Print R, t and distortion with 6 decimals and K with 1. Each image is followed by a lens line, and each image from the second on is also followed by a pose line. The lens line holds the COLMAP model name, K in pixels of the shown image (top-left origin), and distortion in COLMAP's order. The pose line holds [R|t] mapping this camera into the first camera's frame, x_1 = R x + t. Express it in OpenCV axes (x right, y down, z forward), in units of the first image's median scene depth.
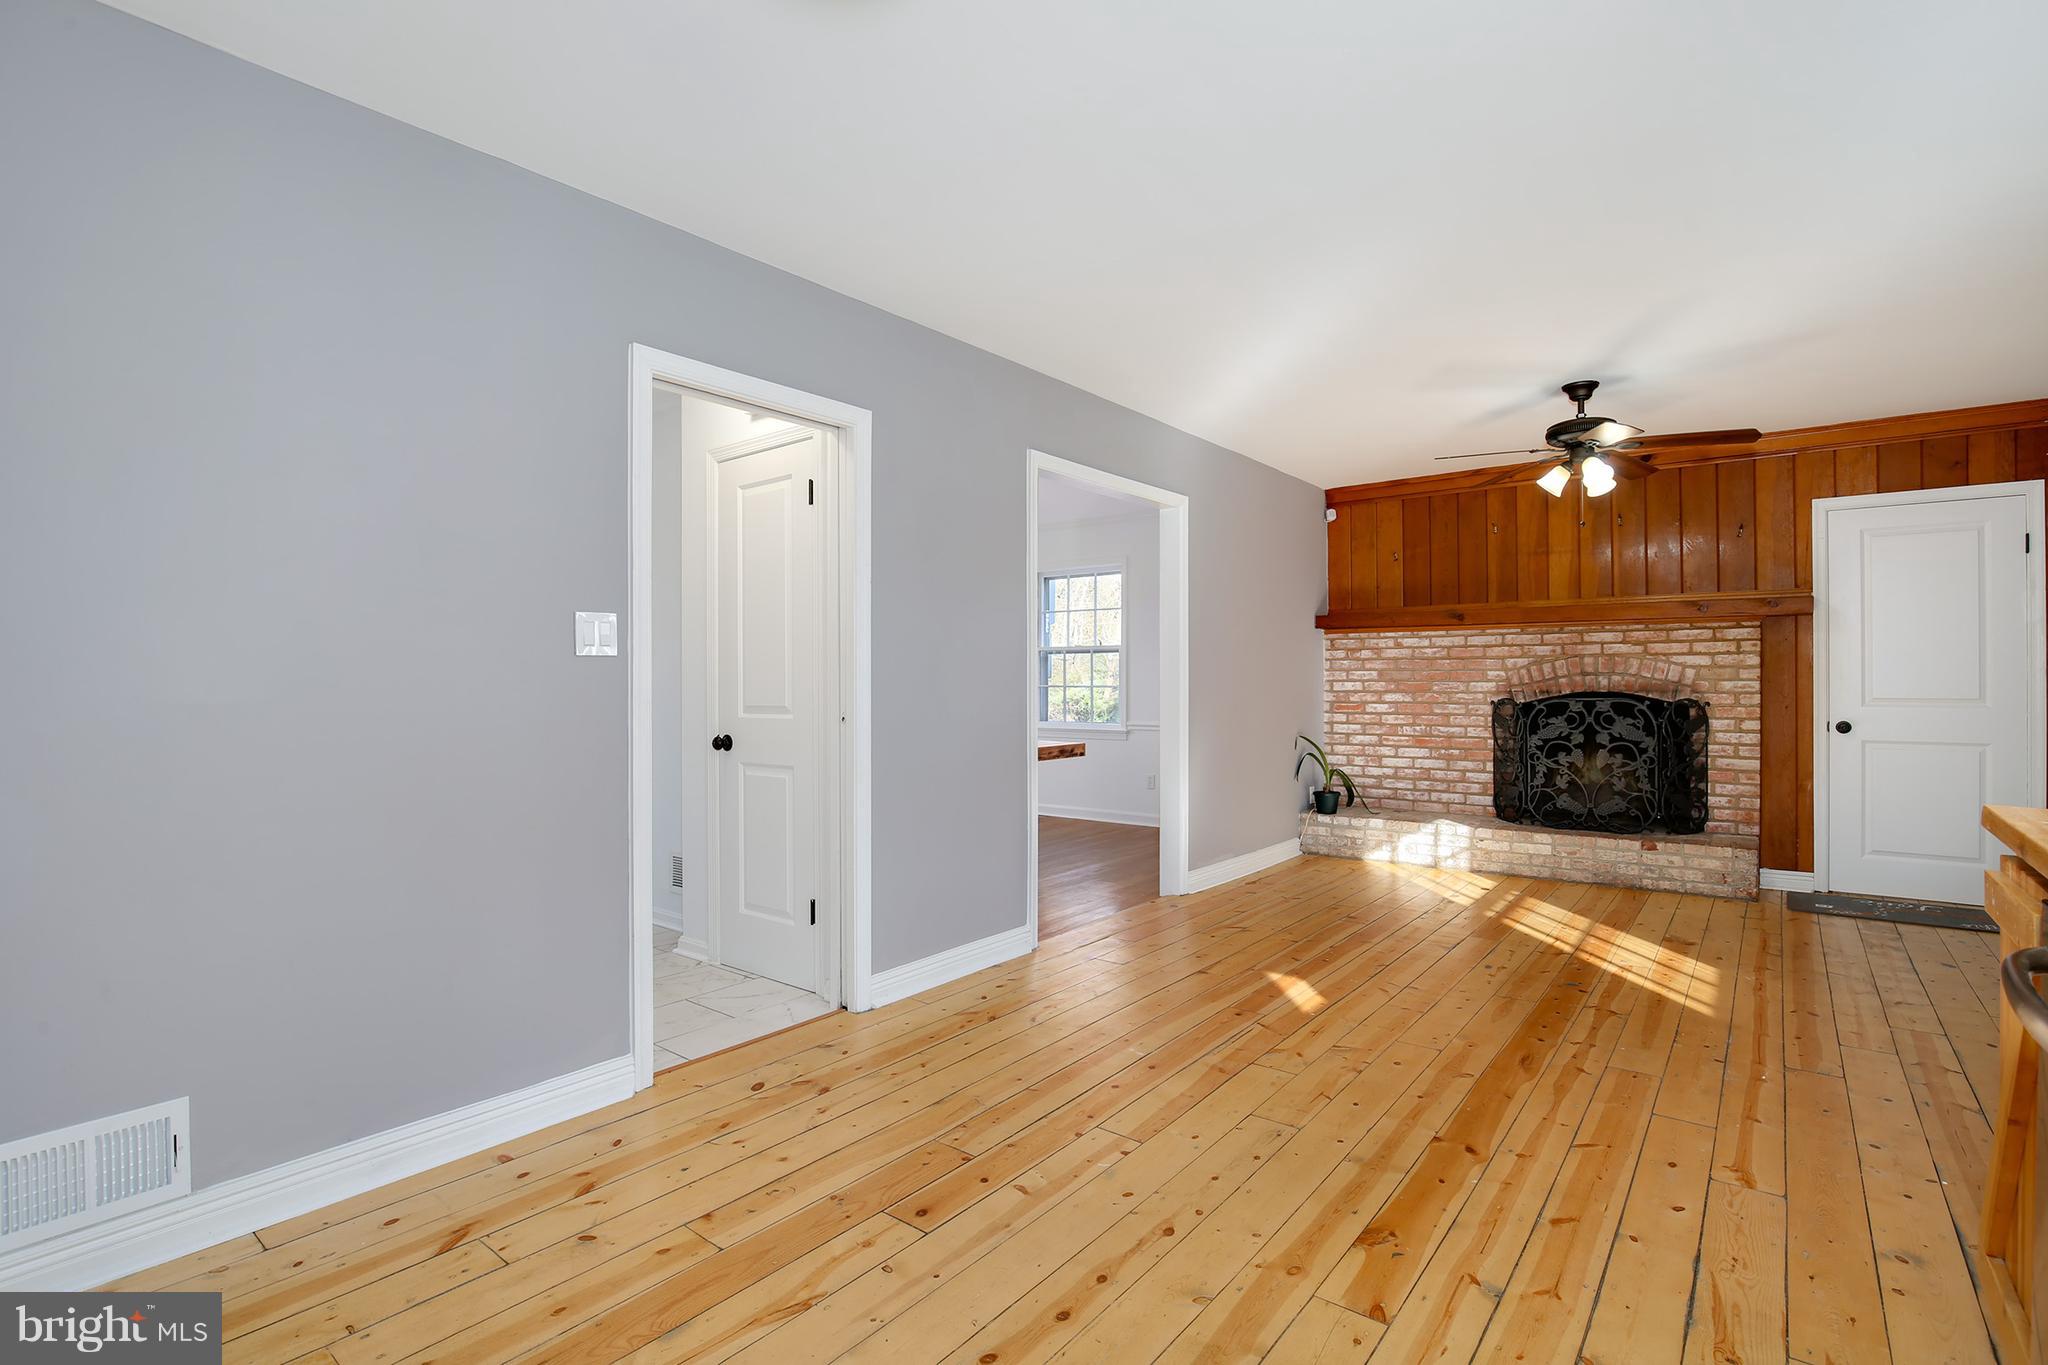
lens RADIAL K [[946.0, 0, 1012.1], [0, 946.0, 701.7], [0, 0, 1]] dist [-0.033009, 0.004379]
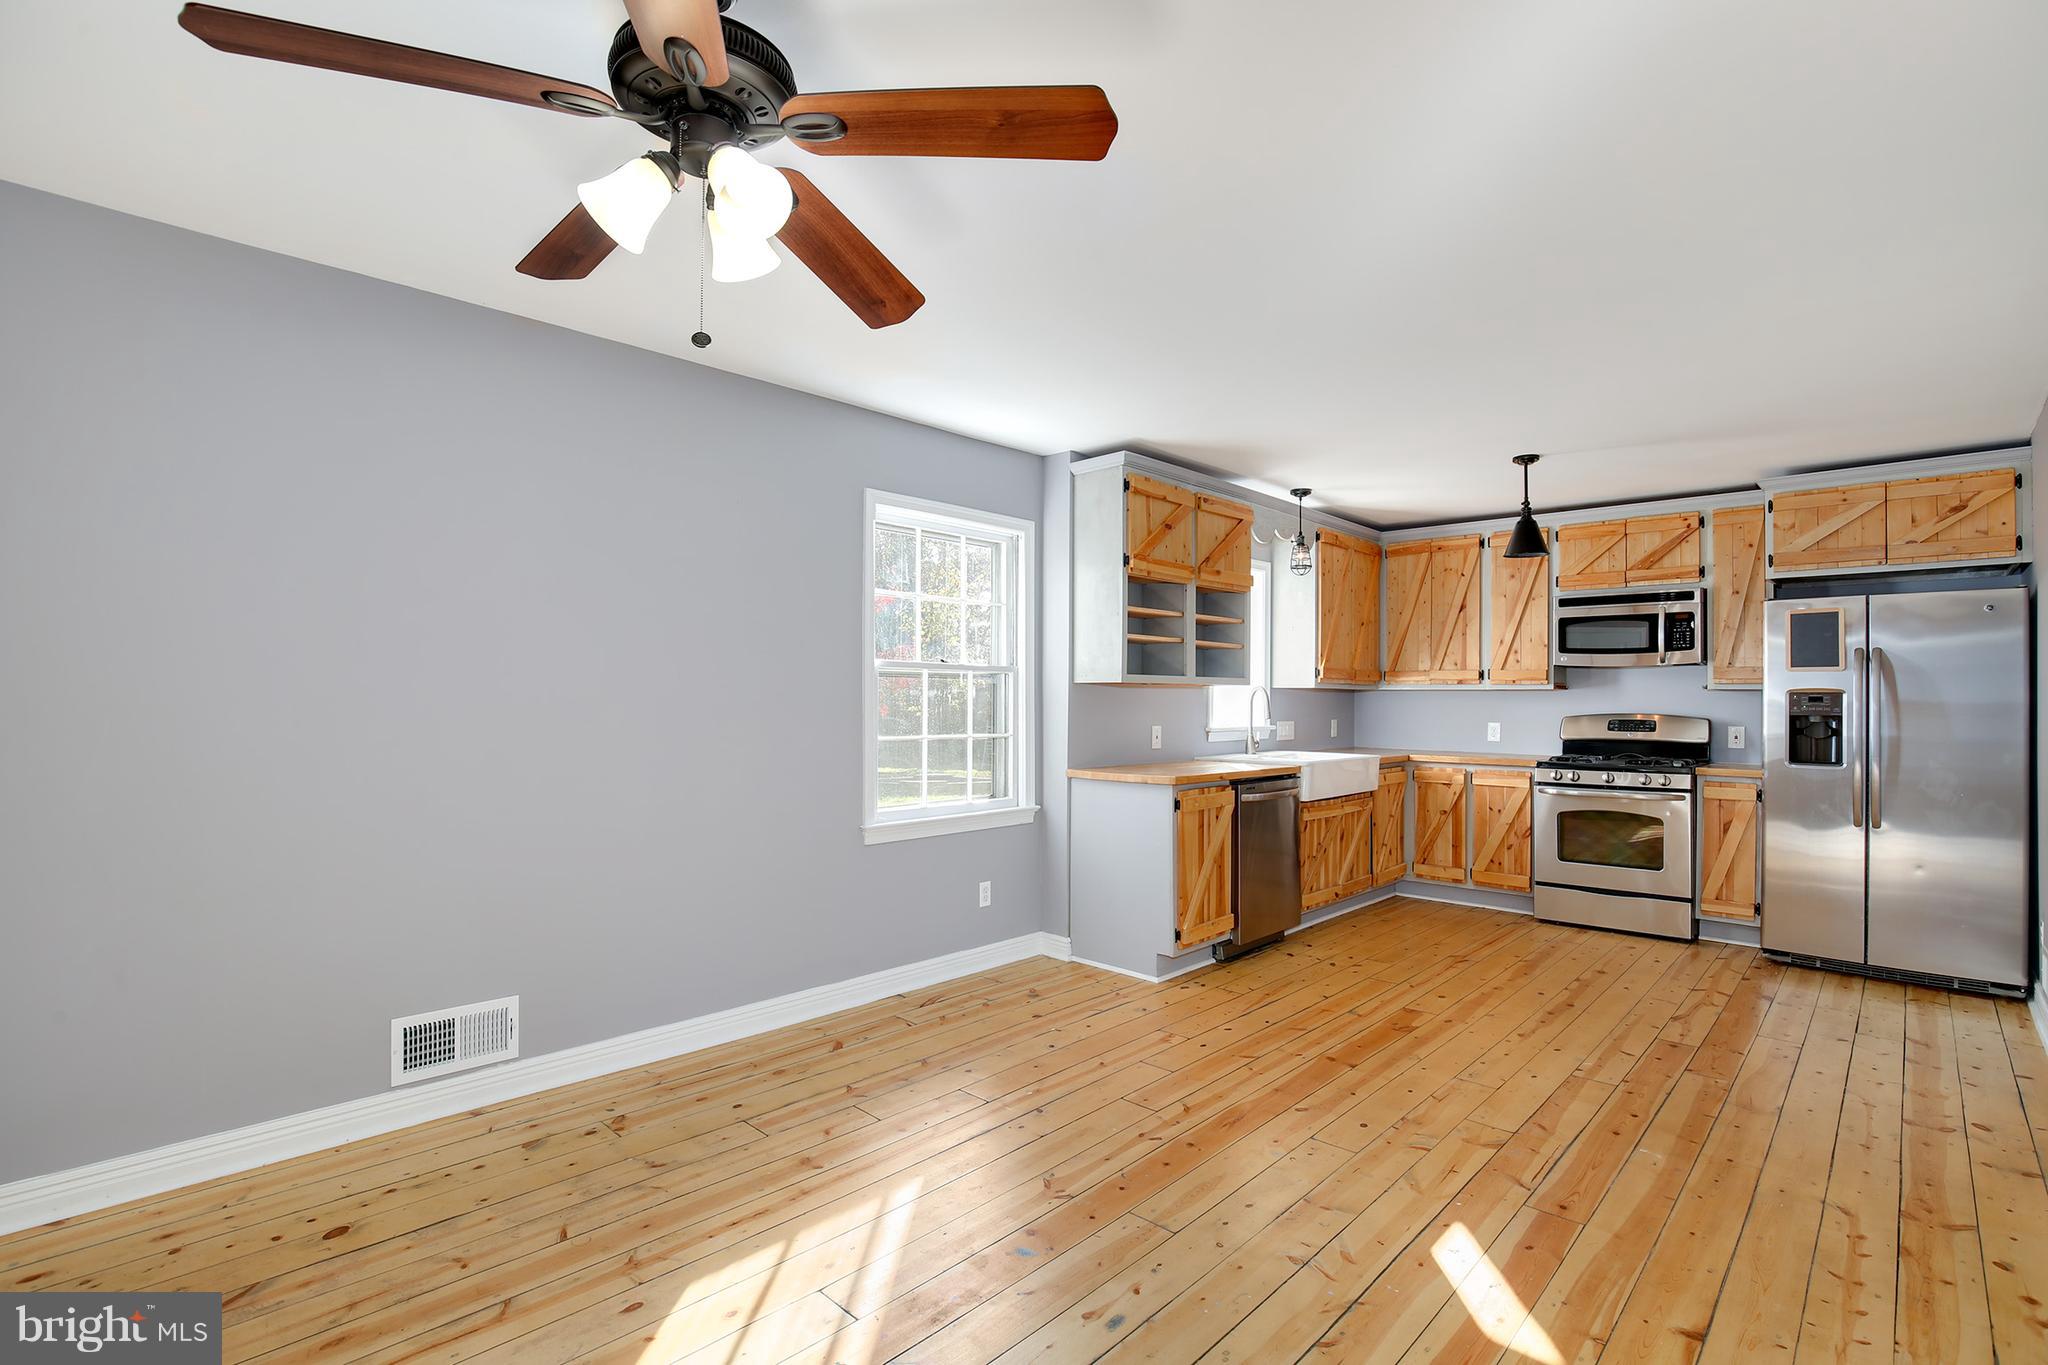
lens RADIAL K [[946.0, 0, 1014.0], [0, 946.0, 695.6], [0, 0, 1]] dist [-0.033009, 0.004379]
pose [[-0.996484, -0.001654, 0.083768, 0.543599], [-0.000080, 0.999823, 0.018788, -0.071491], [-0.083784, 0.018715, -0.996308, 1.566080]]
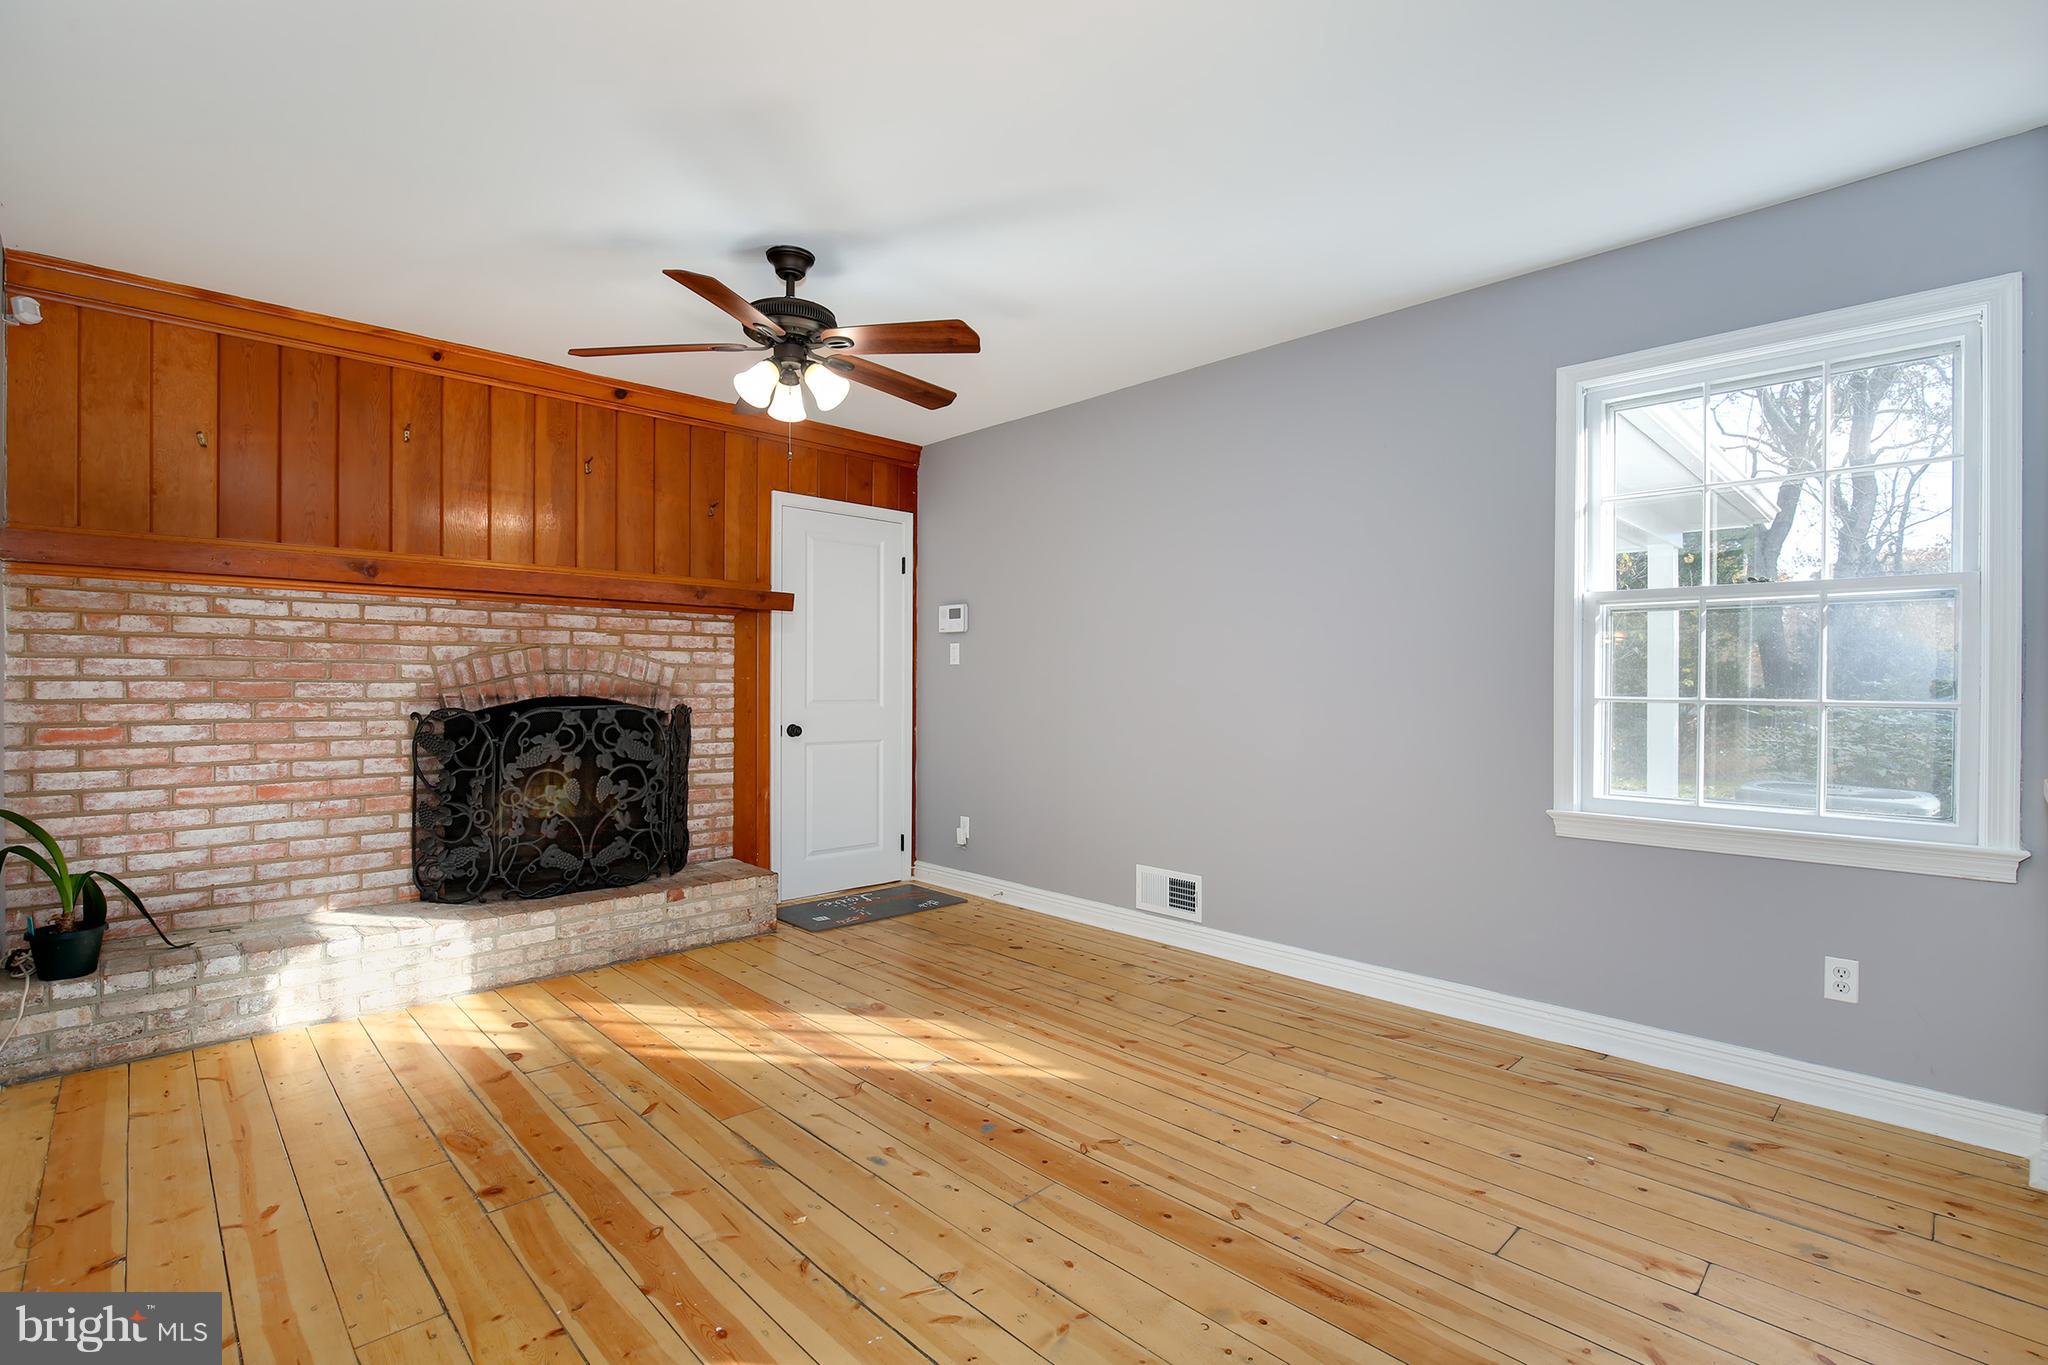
lens RADIAL K [[946.0, 0, 1014.6], [0, 946.0, 688.9], [0, 0, 1]] dist [-0.033009, 0.004379]
pose [[0.122781, -0.003022, 0.992429, -0.072995], [0.017046, 0.999854, 0.000935, -0.017055], [-0.992287, 0.016802, 0.122815, 0.869653]]
